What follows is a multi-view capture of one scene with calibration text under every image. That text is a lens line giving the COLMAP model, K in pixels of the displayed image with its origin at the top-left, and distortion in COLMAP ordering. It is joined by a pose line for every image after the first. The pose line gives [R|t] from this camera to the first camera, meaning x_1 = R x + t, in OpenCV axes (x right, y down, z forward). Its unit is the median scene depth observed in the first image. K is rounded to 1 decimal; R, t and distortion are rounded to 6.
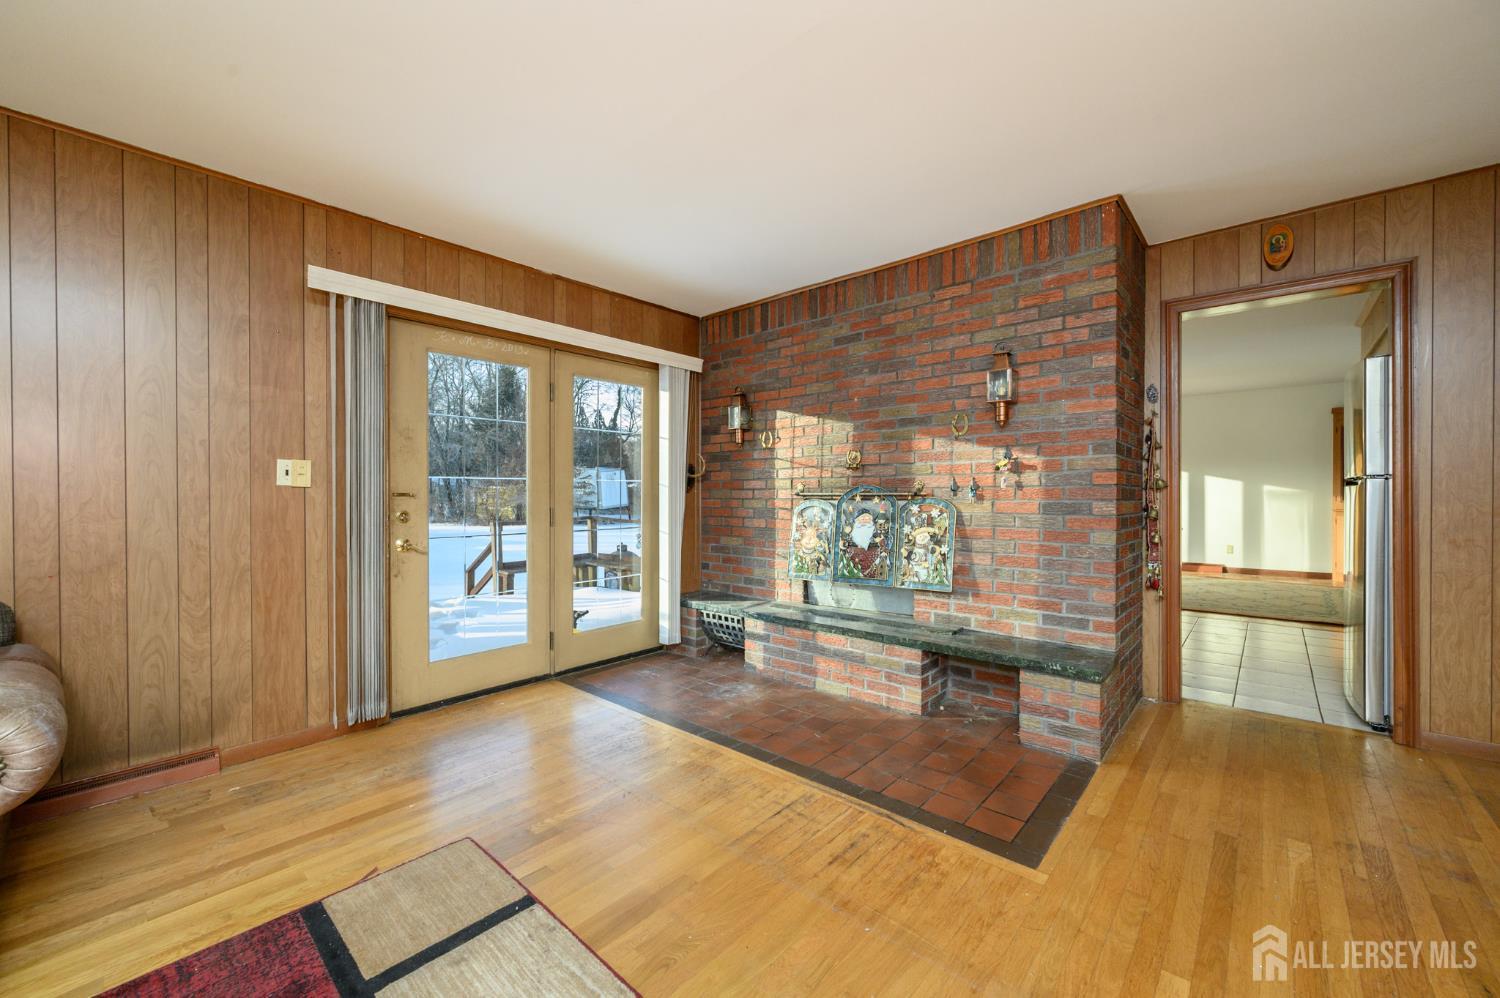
lens RADIAL K [[590.2, 0, 744.0], [0, 590.2, 496.0], [0, 0, 1]] dist [-0.000396, -0.000058]
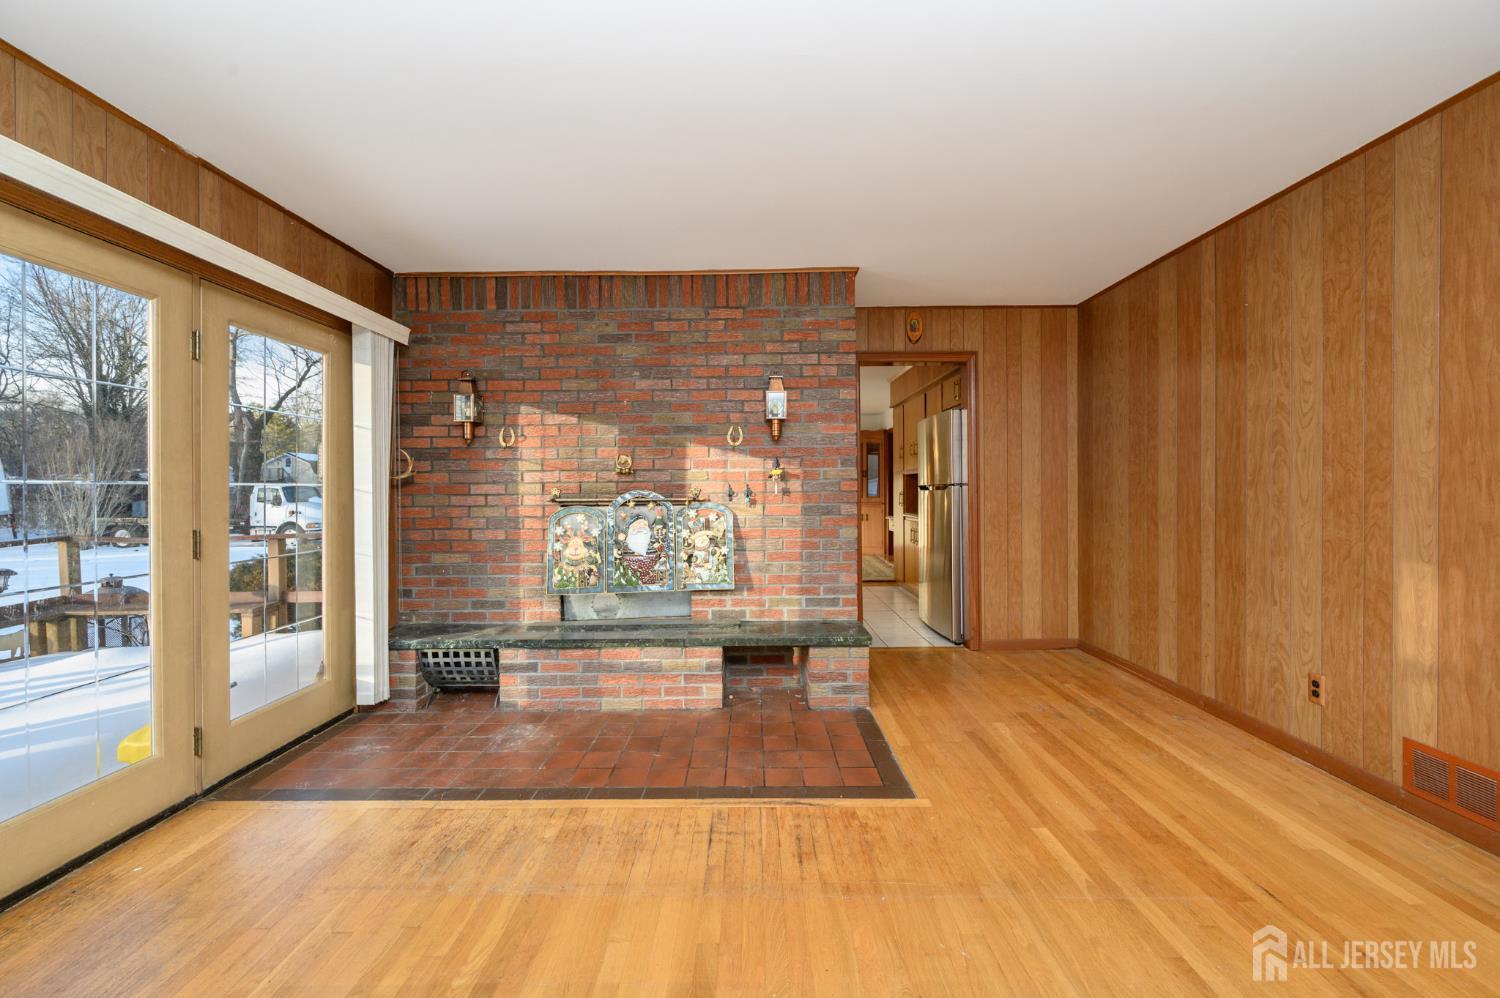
lens RADIAL K [[590.3, 0, 747.5], [0, 590.3, 492.8], [0, 0, 1]] dist [-0.000285, -0.000365]
pose [[0.747150, -0.007538, 0.664613, -0.324665], [0.008138, 0.999964, 0.002194, -0.016010], [-0.664606, 0.003770, 0.747185, 0.152075]]
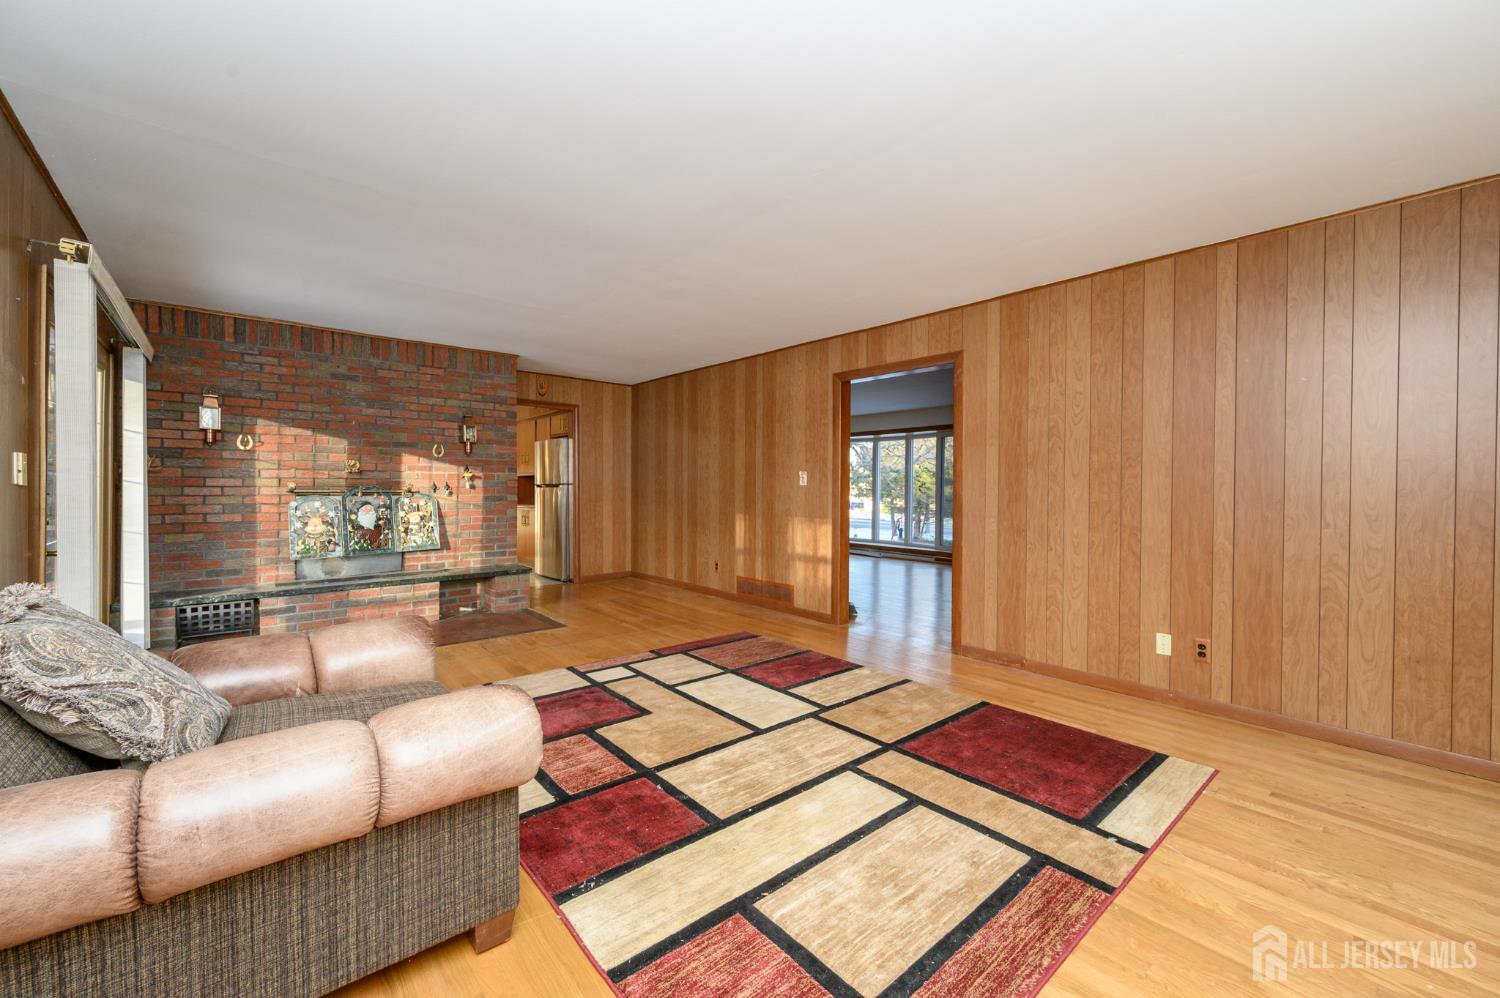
lens RADIAL K [[590.3, 0, 747.5], [0, 590.3, 492.8], [0, 0, 1]] dist [-0.000285, -0.000365]
pose [[0.123455, -0.004256, 0.992341, -1.137562], [0.000537, 0.999991, 0.004222, -0.005027], [-0.992350, 0.000011, 0.123457, -0.092845]]
